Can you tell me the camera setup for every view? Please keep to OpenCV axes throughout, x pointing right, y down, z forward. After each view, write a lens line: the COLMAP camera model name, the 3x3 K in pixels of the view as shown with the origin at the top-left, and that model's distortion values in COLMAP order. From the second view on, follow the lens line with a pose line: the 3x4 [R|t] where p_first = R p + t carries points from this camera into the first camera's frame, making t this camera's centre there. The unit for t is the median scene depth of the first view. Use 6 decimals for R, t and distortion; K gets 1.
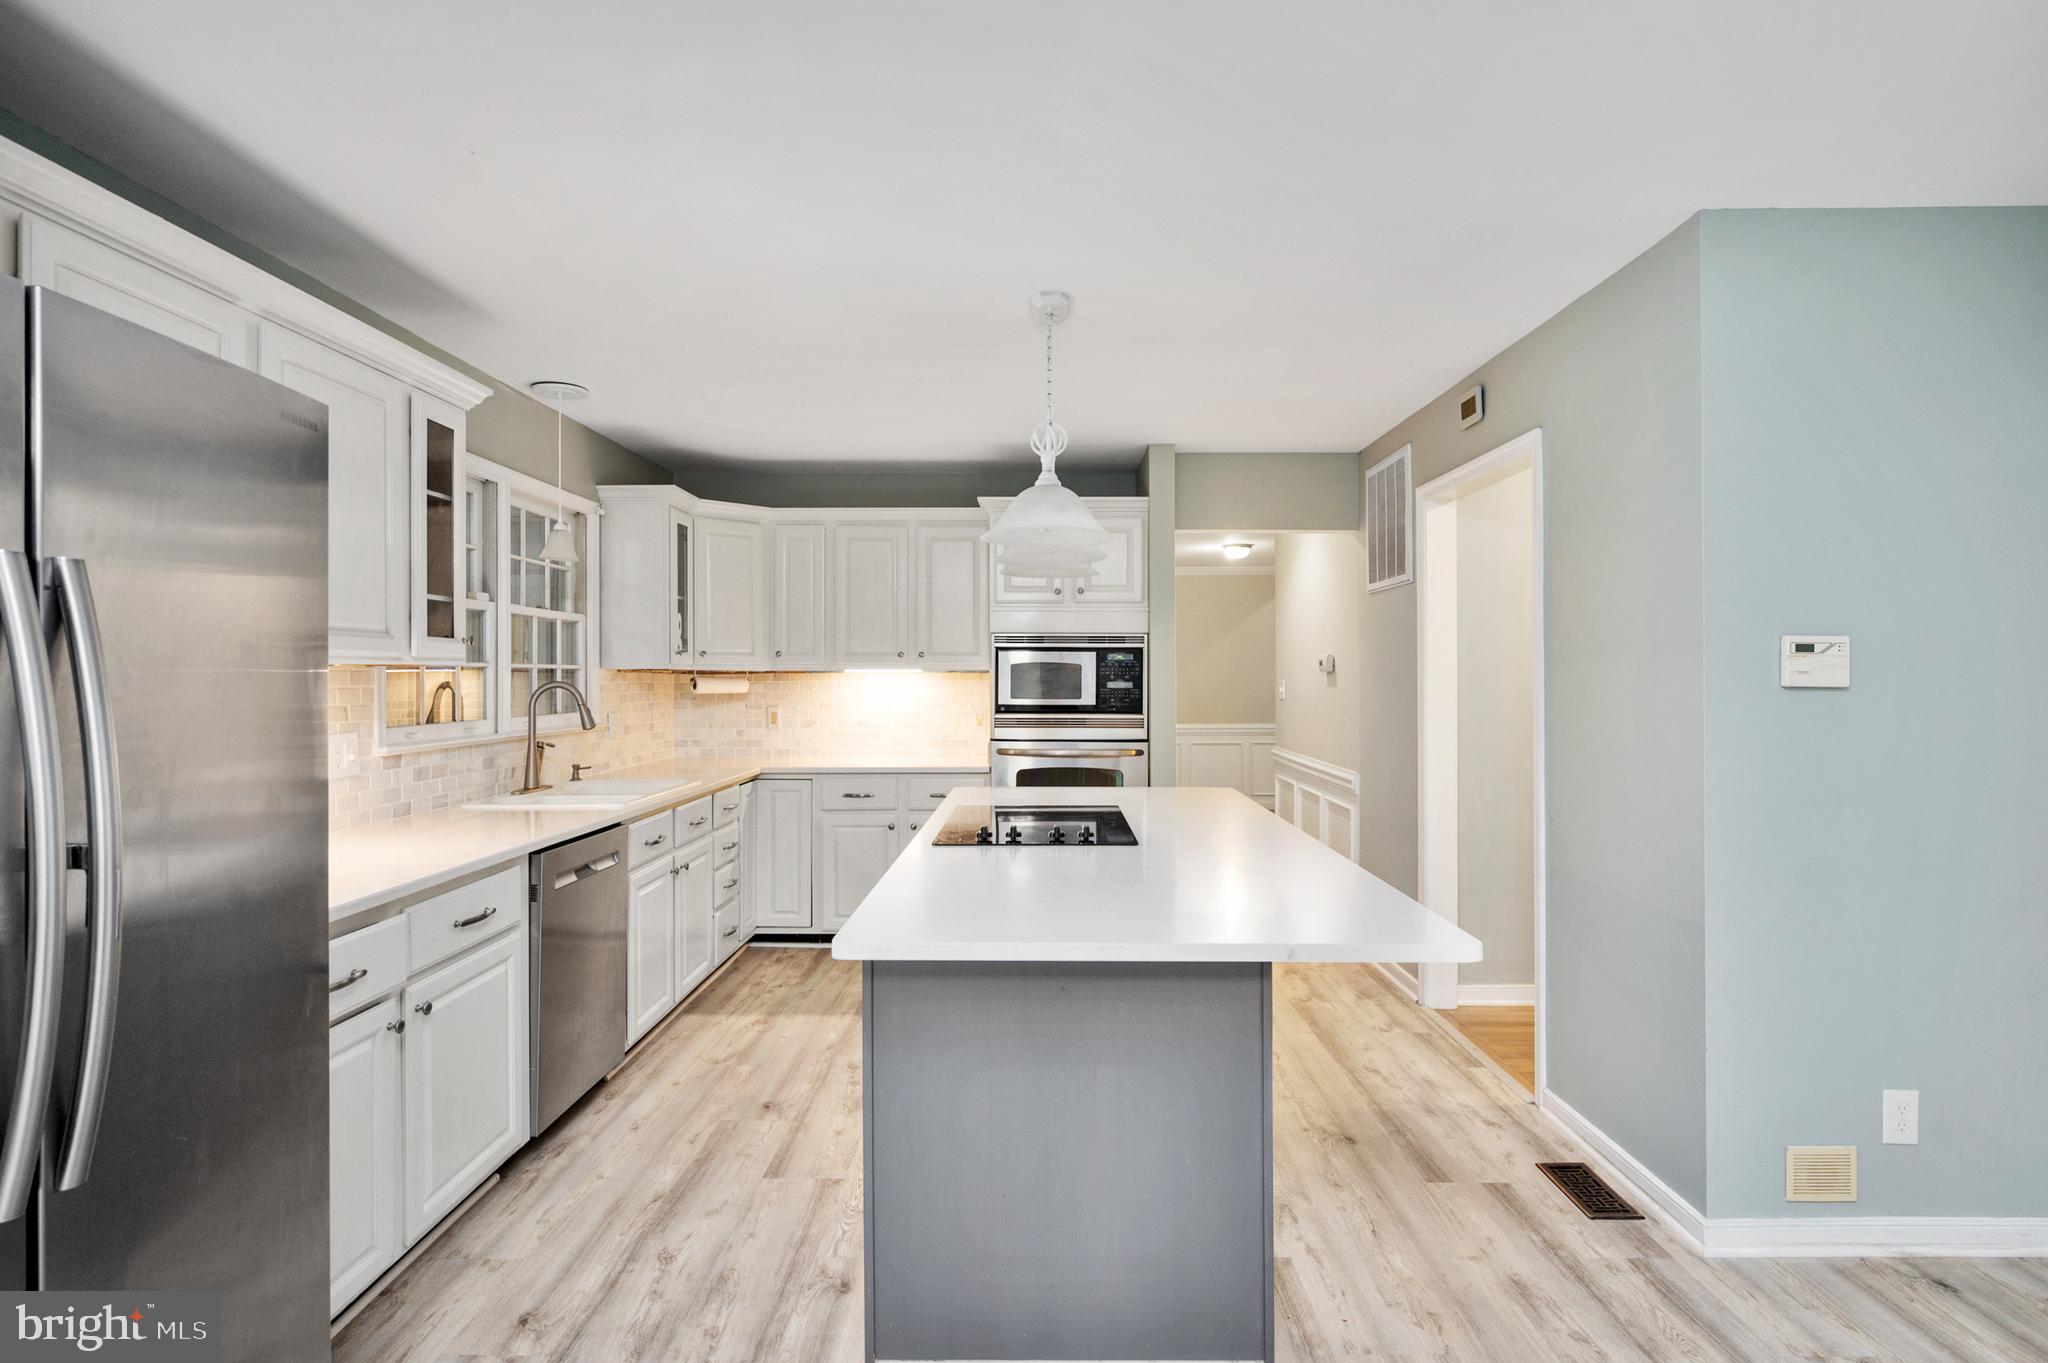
lens RADIAL K [[1052.7, 0, 1040.5], [0, 1052.7, 681.3], [0, 0, 1]] dist [0.000714, 0.000842]
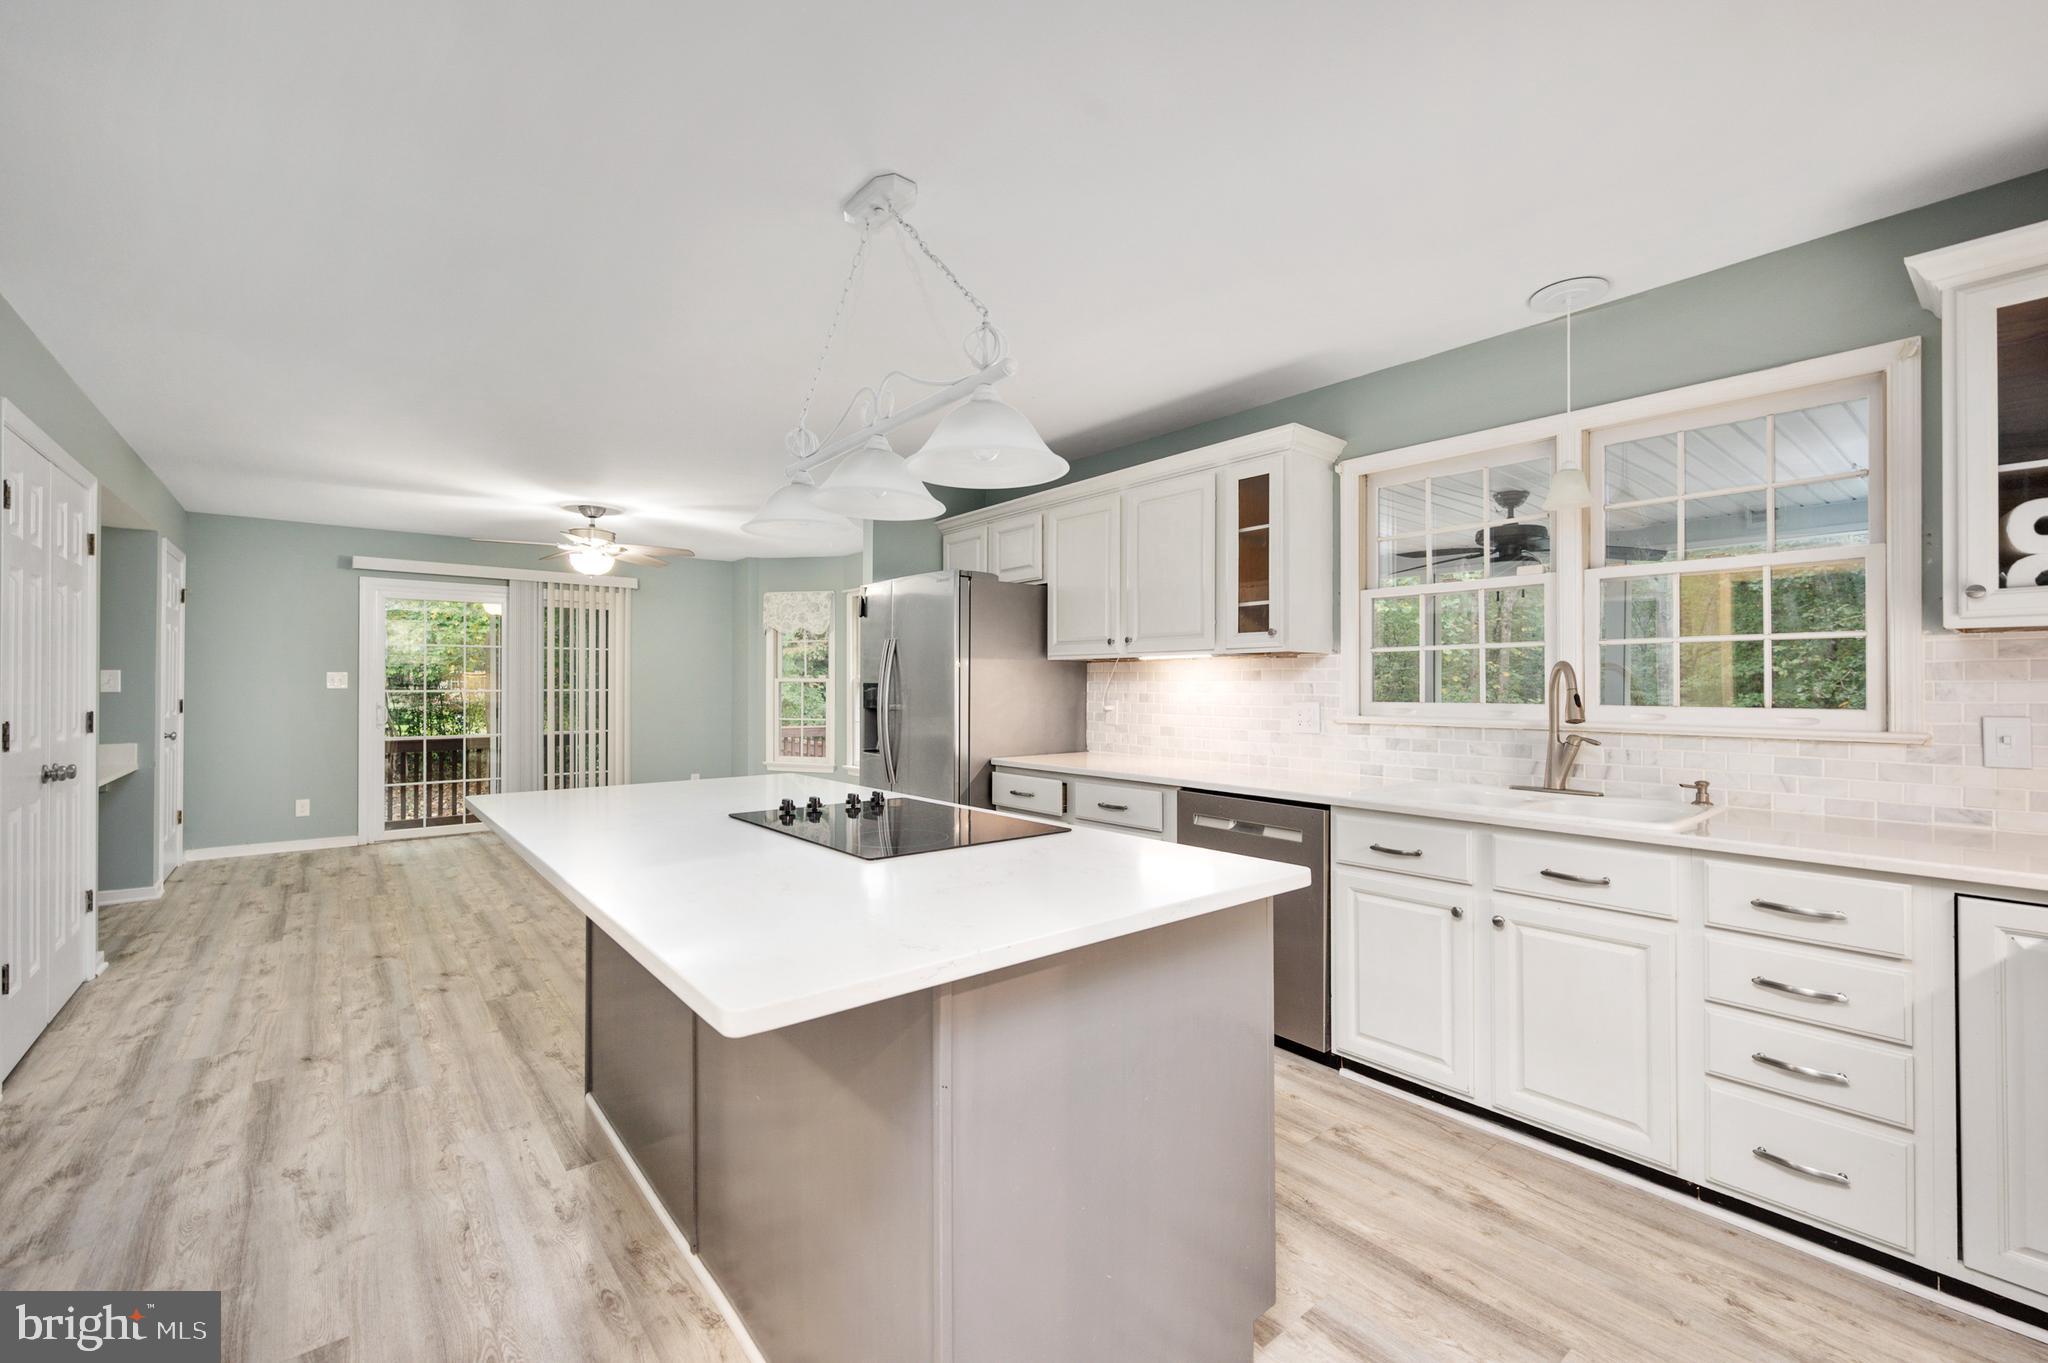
lens RADIAL K [[839.0, 0, 1018.0], [0, 839.0, 678.5], [0, 0, 1]] dist [-0.003783, -0.000224]
pose [[-0.775047, -0.003435, -0.631894, 0.260969], [-0.003509, 0.999993, -0.001133, 0.015406], [0.631894, 0.001339, -0.775054, 1.209757]]
